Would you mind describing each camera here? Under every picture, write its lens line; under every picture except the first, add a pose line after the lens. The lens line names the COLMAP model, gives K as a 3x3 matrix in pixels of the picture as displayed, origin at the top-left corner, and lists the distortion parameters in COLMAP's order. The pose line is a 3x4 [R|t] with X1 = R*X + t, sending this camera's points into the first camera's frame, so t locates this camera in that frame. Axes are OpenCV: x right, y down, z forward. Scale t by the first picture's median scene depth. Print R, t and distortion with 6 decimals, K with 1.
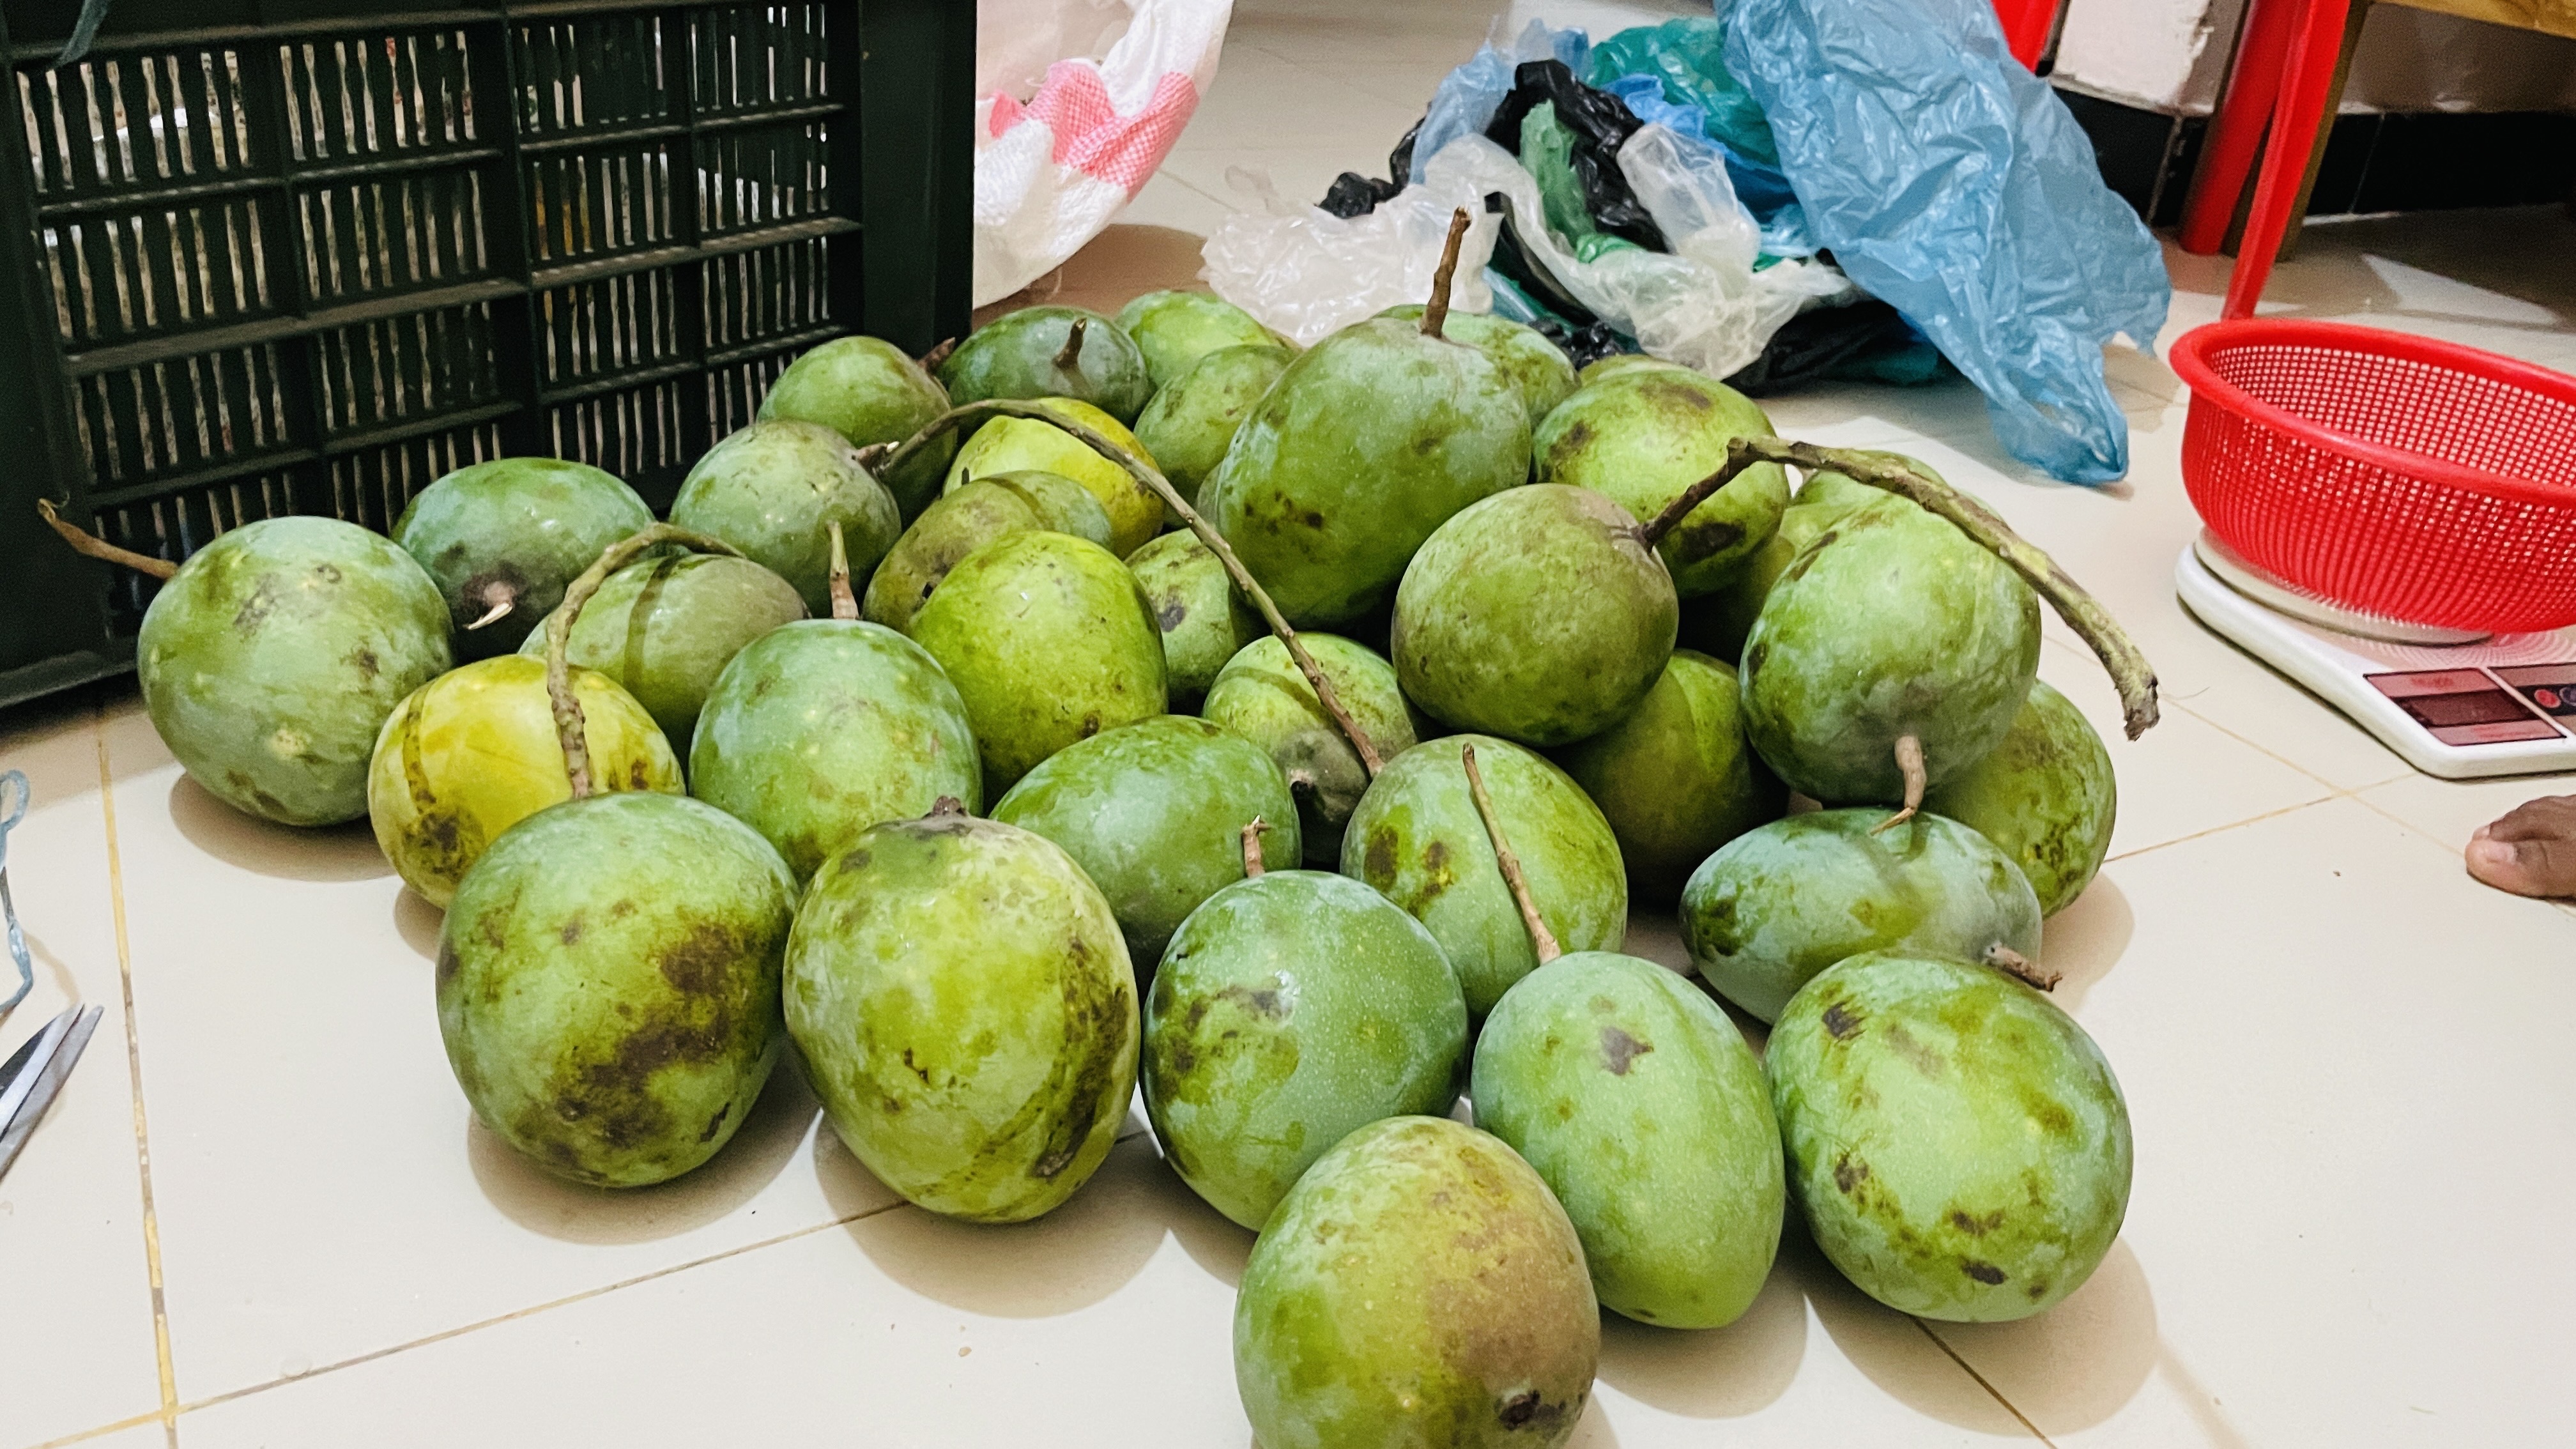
lens RADIAL K [[1955.4, 0, 1280.0], [0, 1955.4, 704.5], [0, 0, 1]] dist [0.113489, -0.190599]
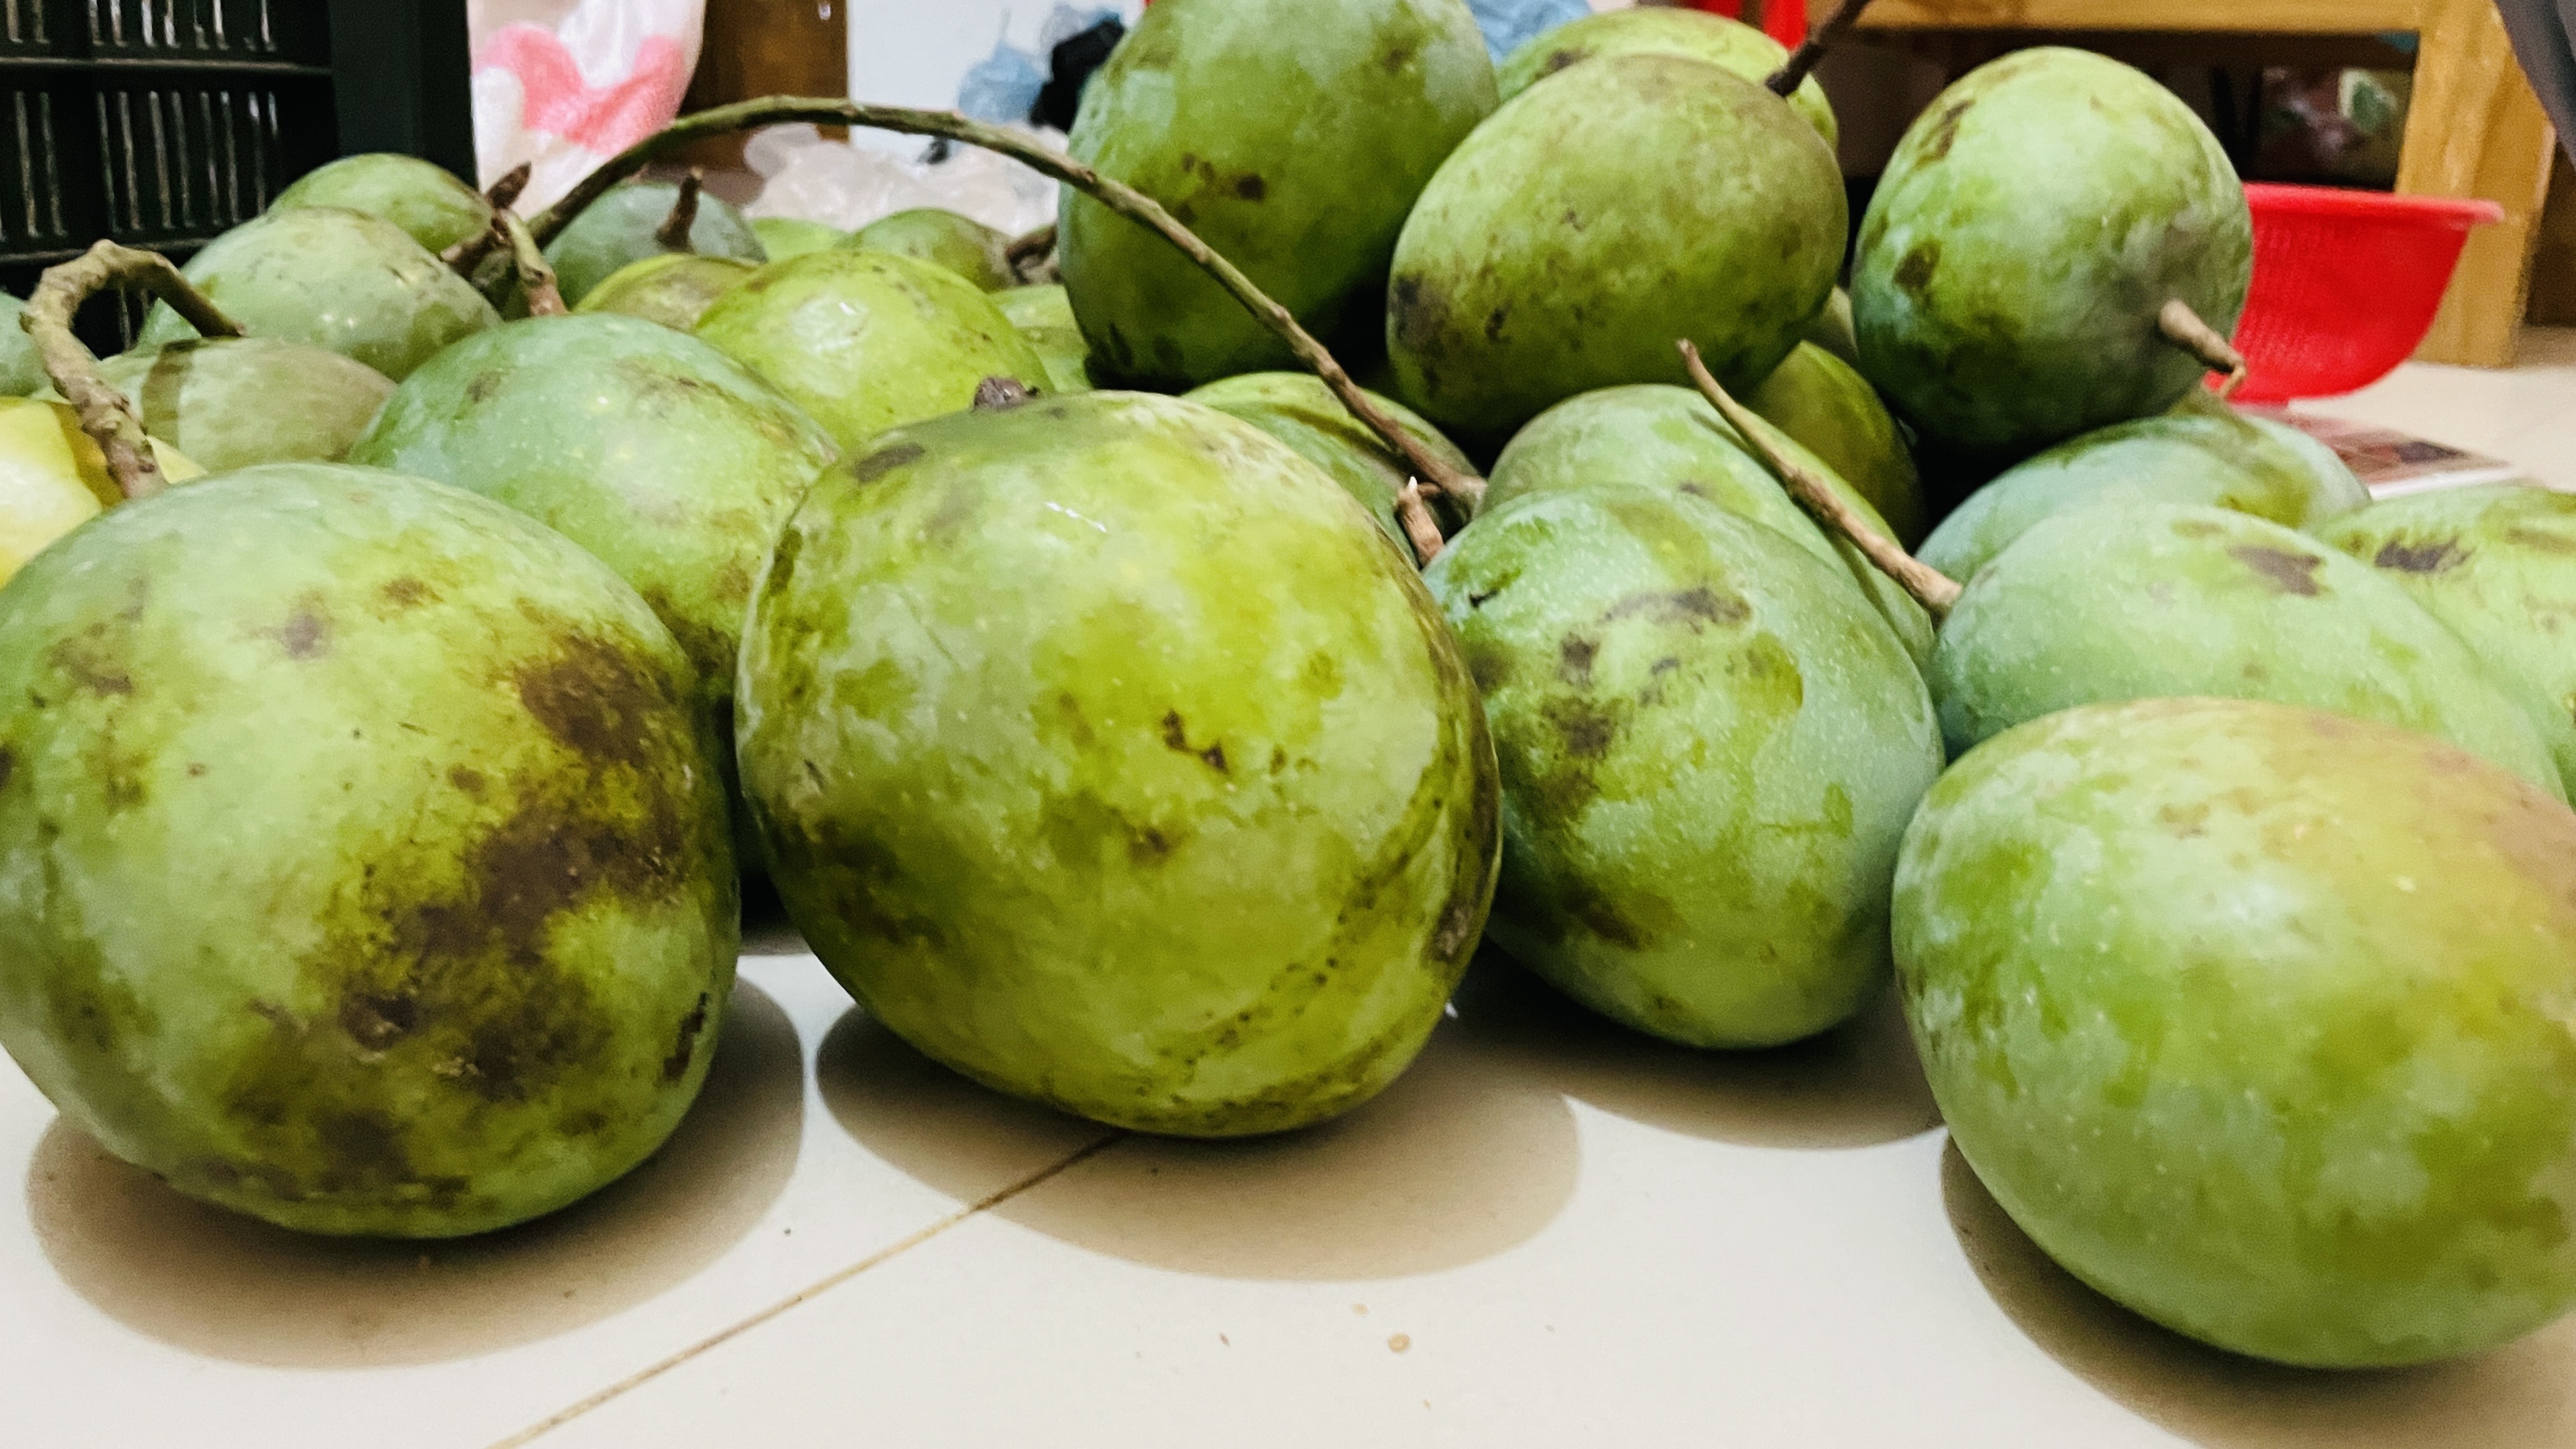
lens RADIAL K [[1980.7, 0, 1288.0], [0, 1980.7, 724.5], [0, 0, 1]] dist [0.097994, -0.169725]
pose [[0.930683, -0.150625, 0.333377, -0.253744], [0.200872, 0.972043, -0.121586, 0.190812], [-0.305743, 0.180124, 0.934921, 0.437059]]
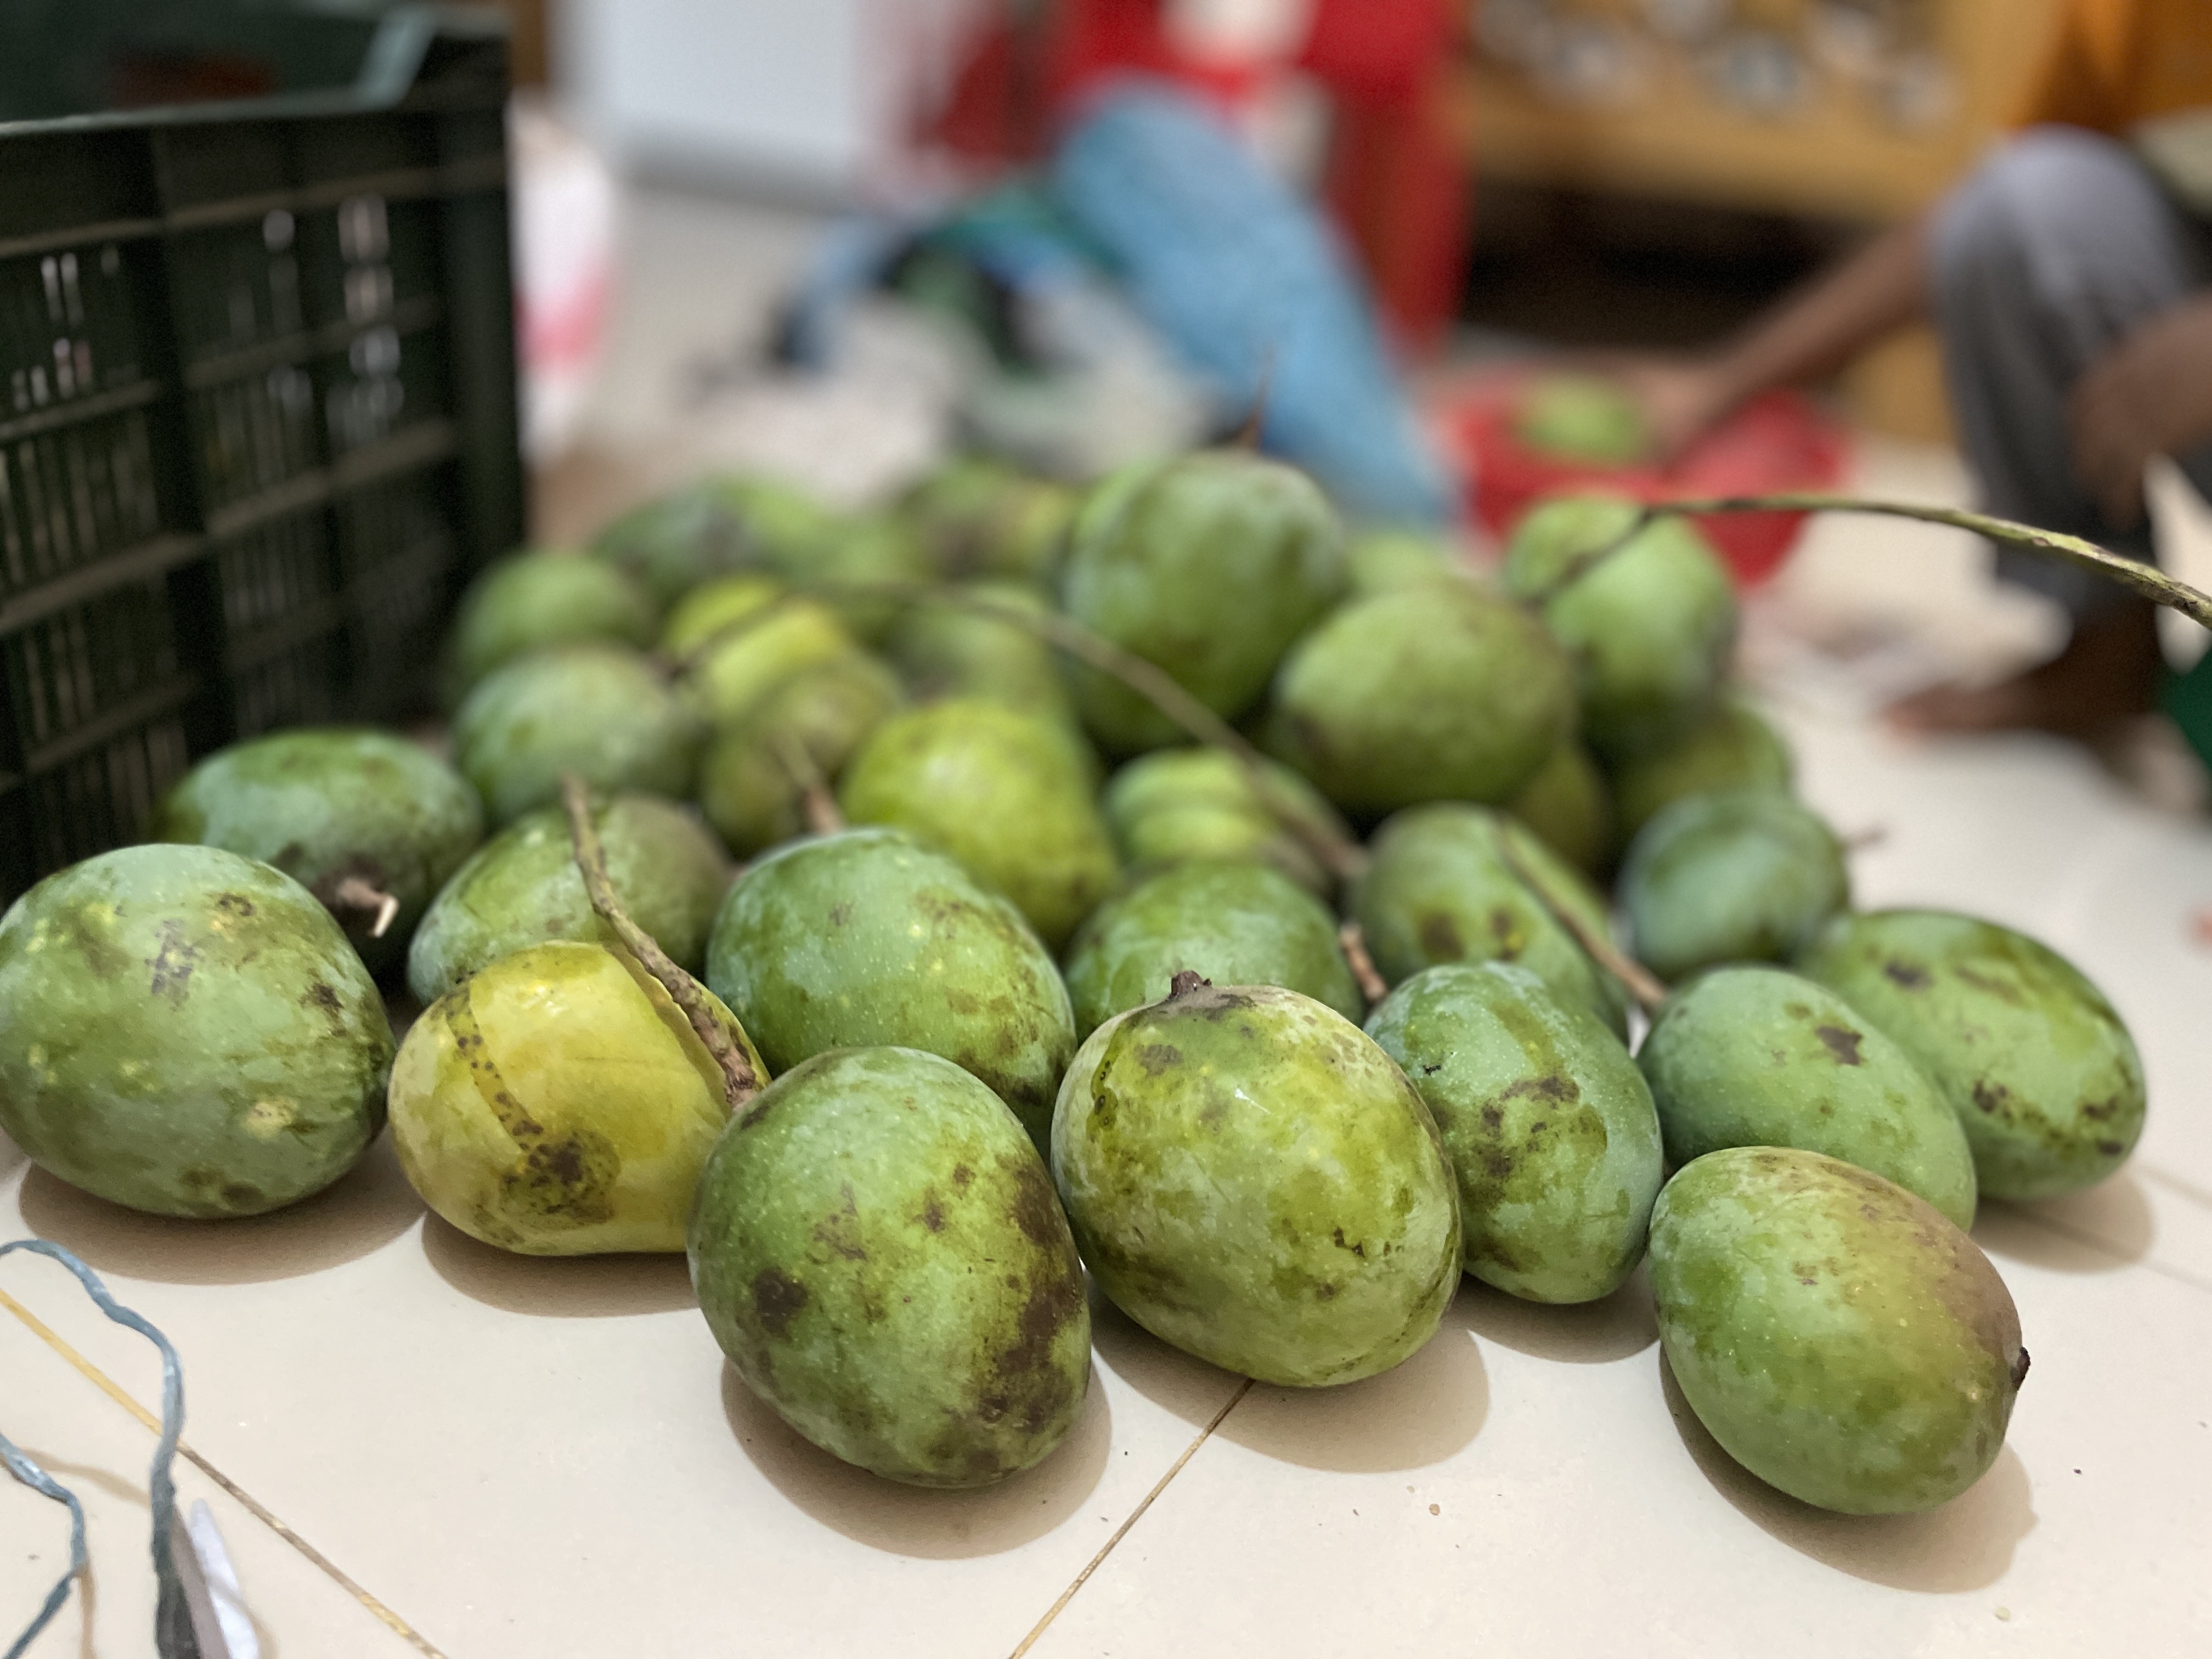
lens RADIAL K [[1718.4, 0, 1096.6], [0, 1718.4, 819.3], [0, 0, 1]] dist [0.103058, -0.185996]
pose [[0.893245, -0.206000, 0.399596, -0.467925], [0.201994, 0.977971, 0.052633, -0.070511], [-0.401636, 0.033702, 0.915179, 0.211713]]
